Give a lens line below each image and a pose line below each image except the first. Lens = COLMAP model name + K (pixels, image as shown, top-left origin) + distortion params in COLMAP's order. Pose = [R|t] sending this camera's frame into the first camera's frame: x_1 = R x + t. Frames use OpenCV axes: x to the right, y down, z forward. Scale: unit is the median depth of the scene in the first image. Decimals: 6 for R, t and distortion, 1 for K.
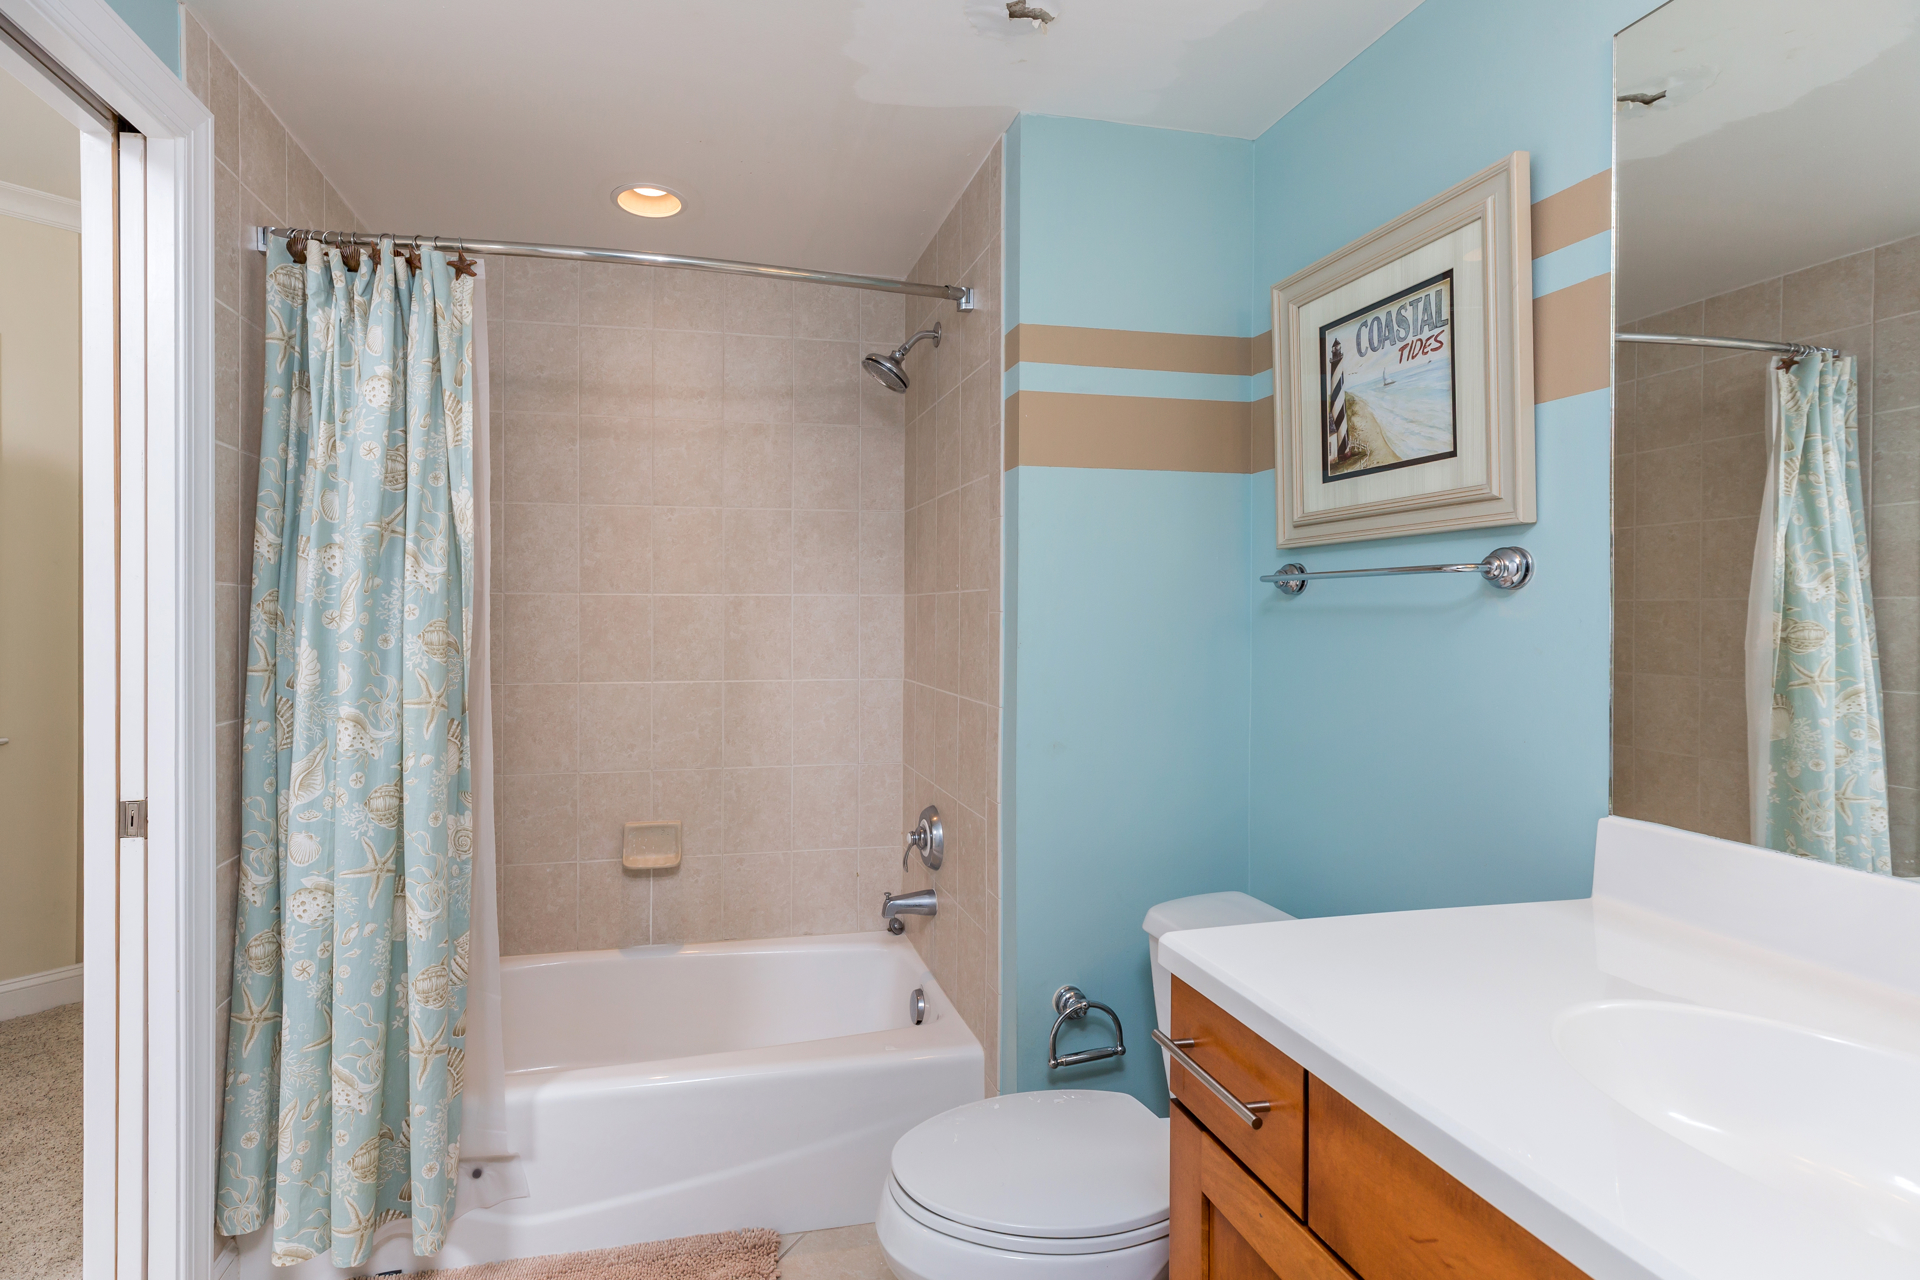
lens RADIAL K [[848.9, 0, 956.6], [0, 848.9, 606.6], [0, 0, 1]] dist [-0.001692, -0.000333]
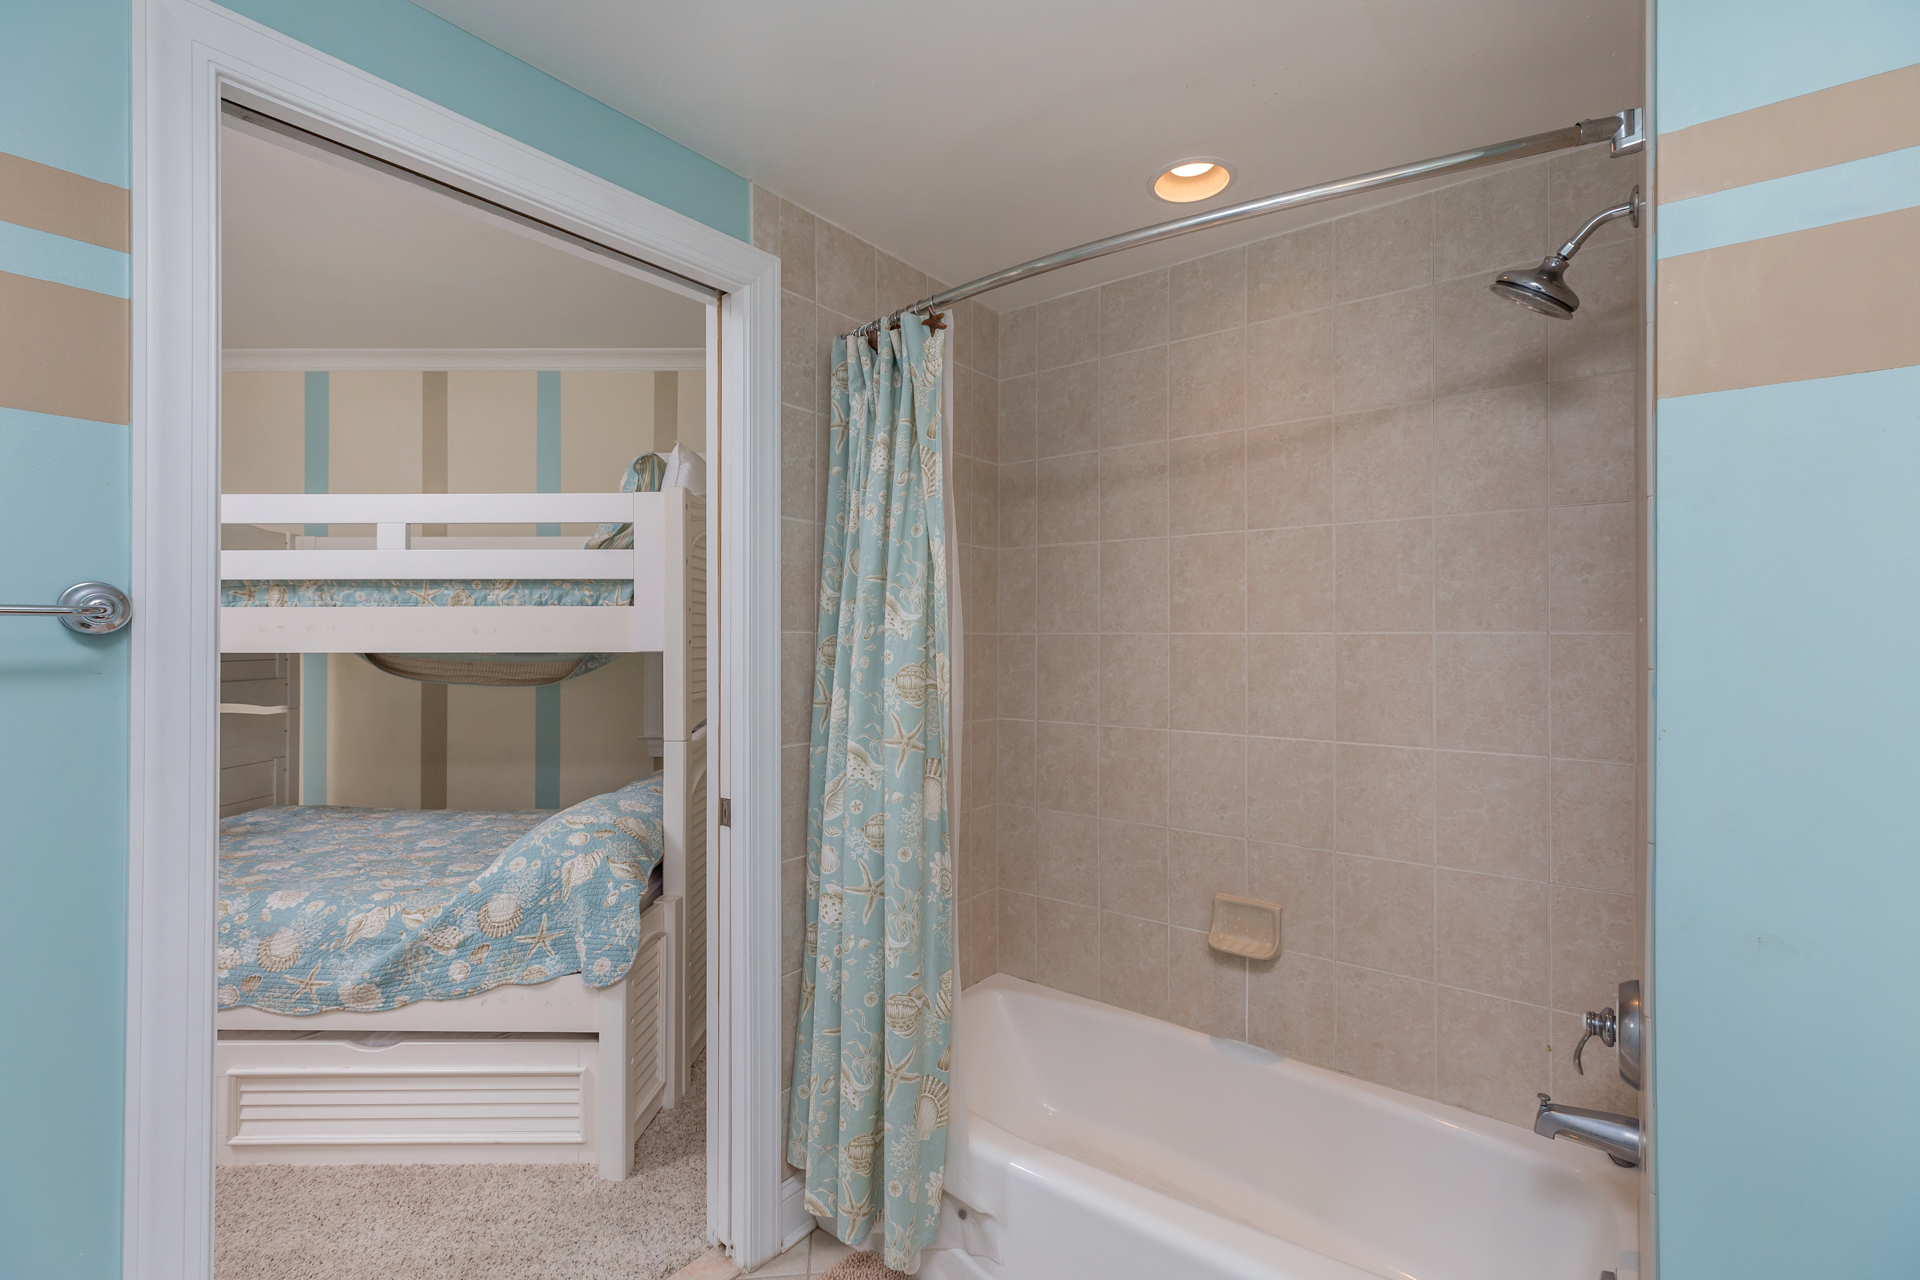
lens RADIAL K [[893.1, 0, 955.1], [0, 893.1, 627.6], [0, 0, 1]] dist [0.003940, 0.000338]
pose [[0.617376, -0.007752, -0.786630, 0.290240], [0.000013, 0.999952, -0.009844, -0.019254], [0.786668, 0.006068, 0.617346, 0.358188]]
